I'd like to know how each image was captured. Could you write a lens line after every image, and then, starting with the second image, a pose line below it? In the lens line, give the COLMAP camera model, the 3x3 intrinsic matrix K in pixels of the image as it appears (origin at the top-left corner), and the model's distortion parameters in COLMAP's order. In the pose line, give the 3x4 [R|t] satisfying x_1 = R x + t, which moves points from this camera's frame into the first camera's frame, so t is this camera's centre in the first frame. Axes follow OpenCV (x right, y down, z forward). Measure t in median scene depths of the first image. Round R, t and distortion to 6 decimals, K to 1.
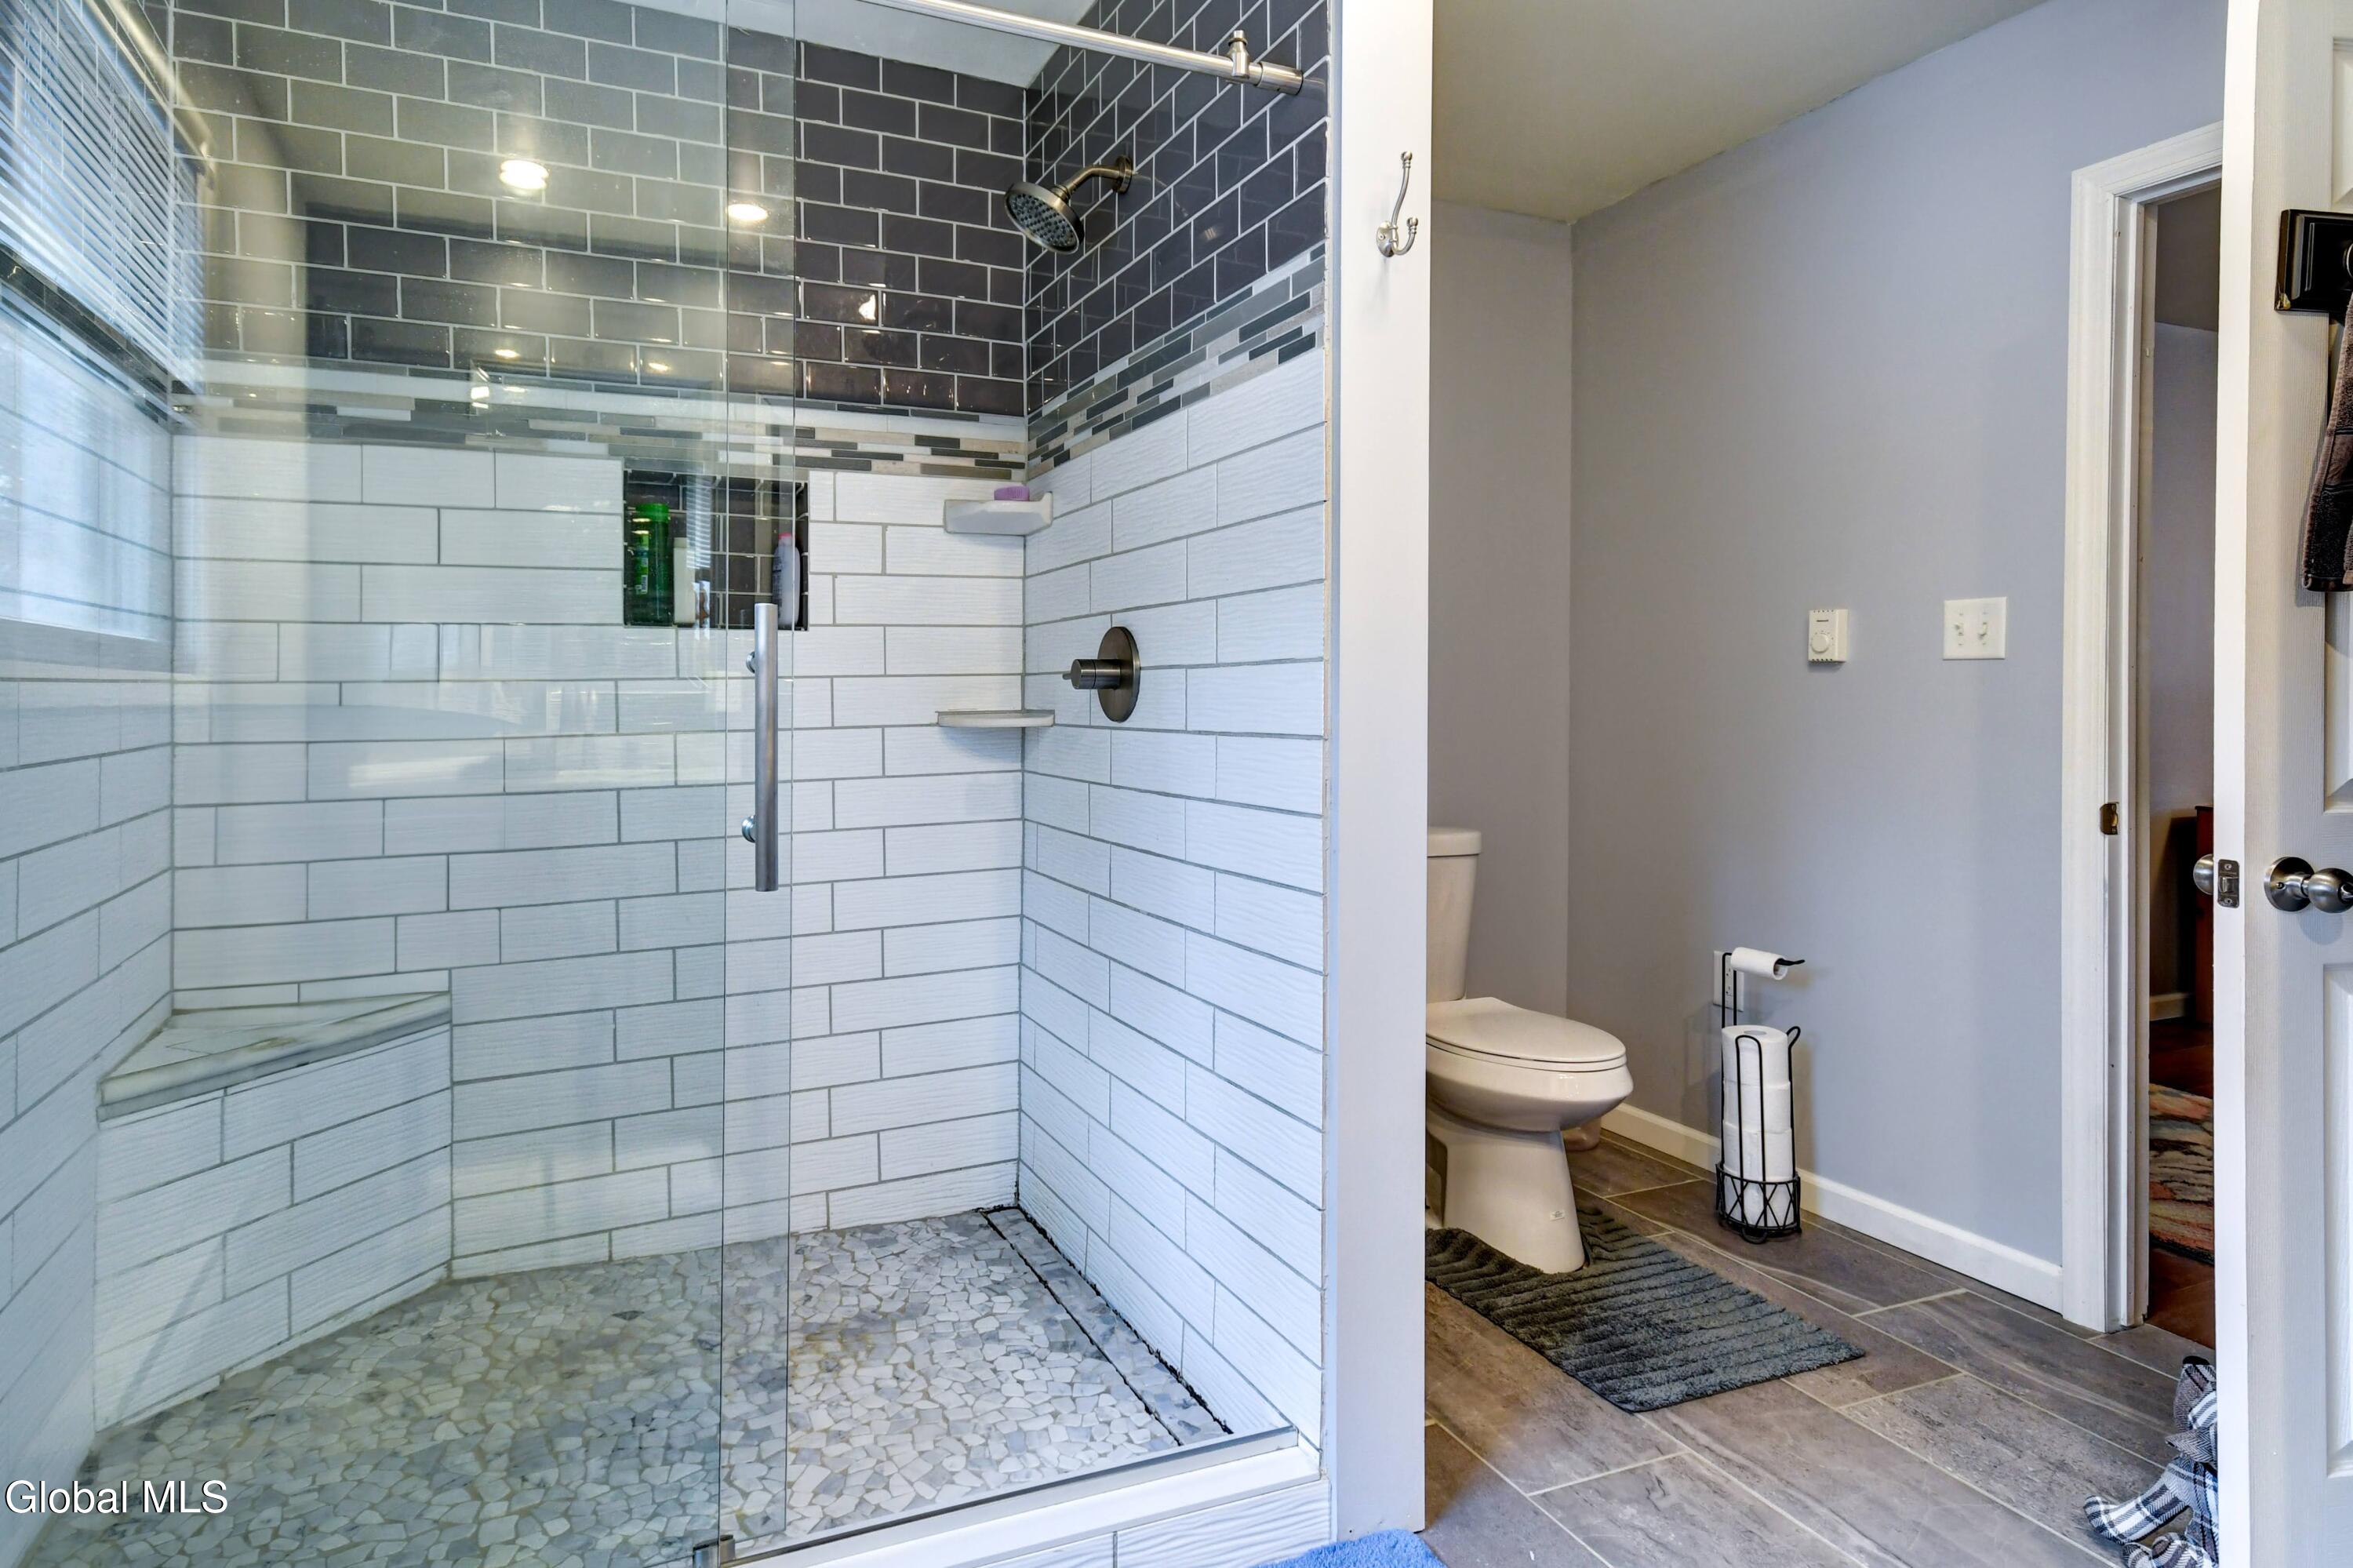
lens RADIAL K [[1199.2, 0, 1175.6], [0, 1199.2, 740.2], [0, 0, 1]] dist [0.017733, -0.002045]
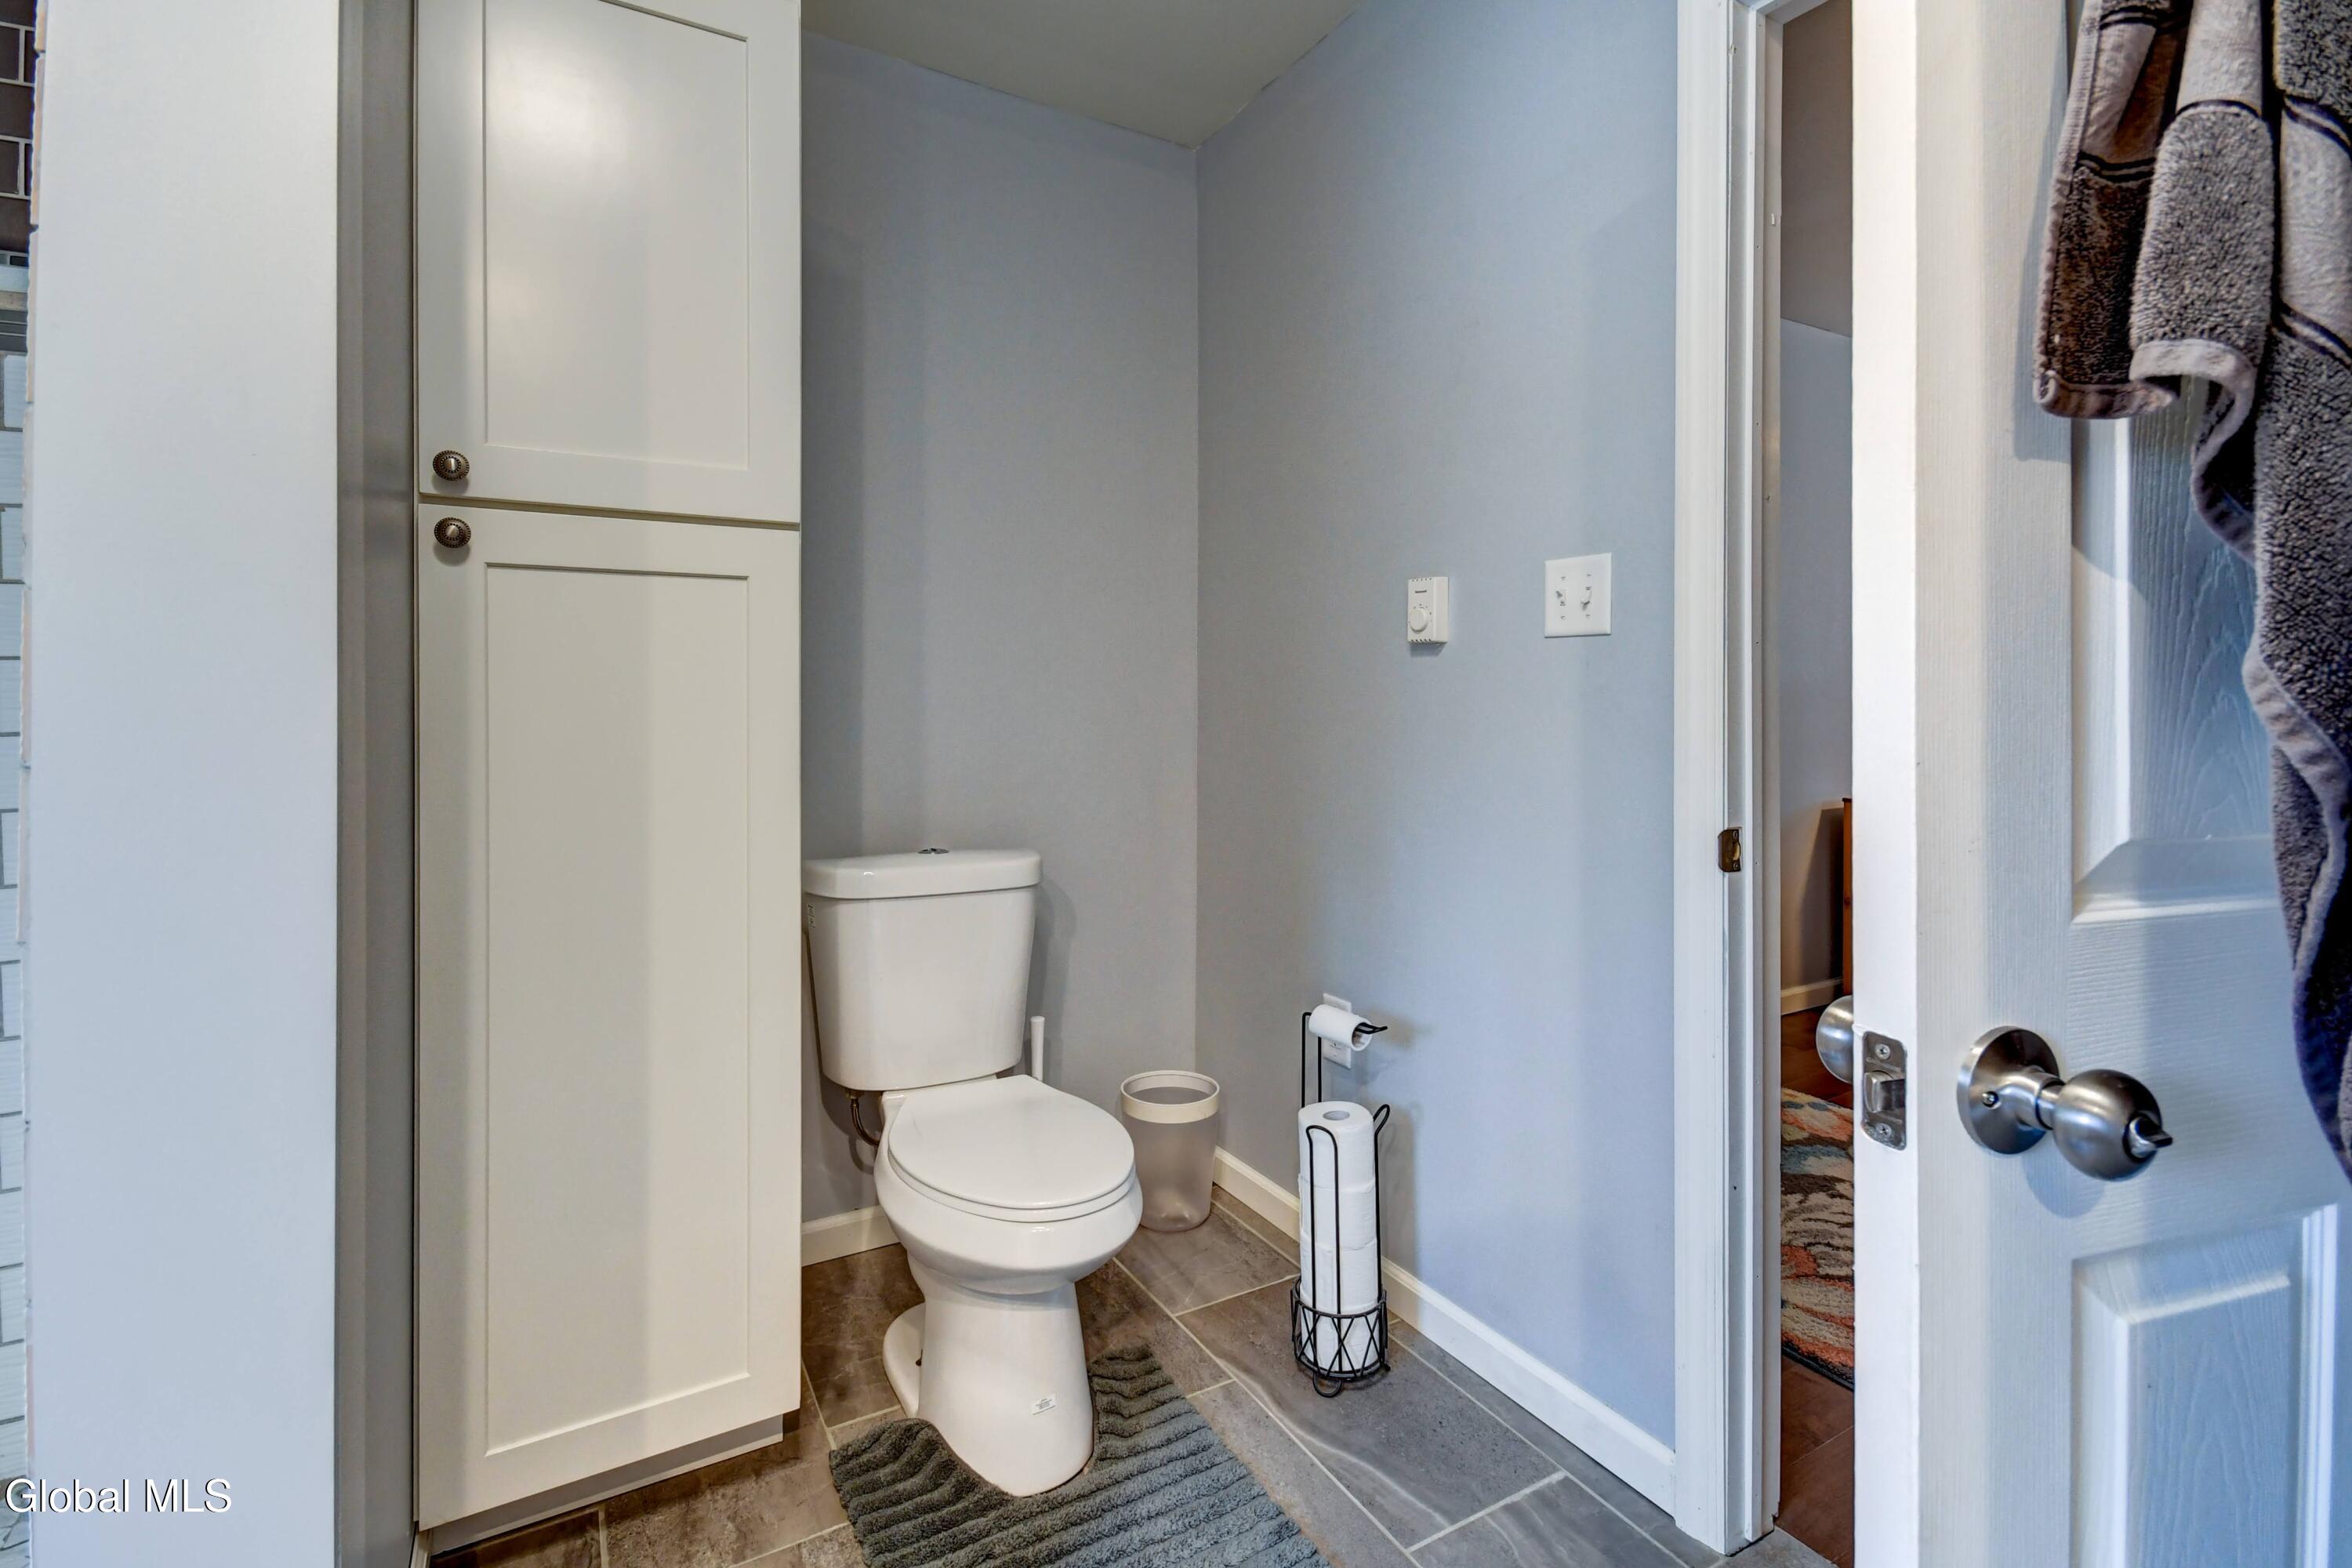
lens RADIAL K [[1061.9, 0, 1168.5], [0, 1061.9, 734.1], [0, 0, 1]] dist [0.000891, 0.000980]
pose [[0.991366, -0.005434, 0.131013, 0.314407], [0.005491, 0.999985, -0.000078, -0.006177], [-0.131011, 0.000797, 0.991381, 0.365748]]
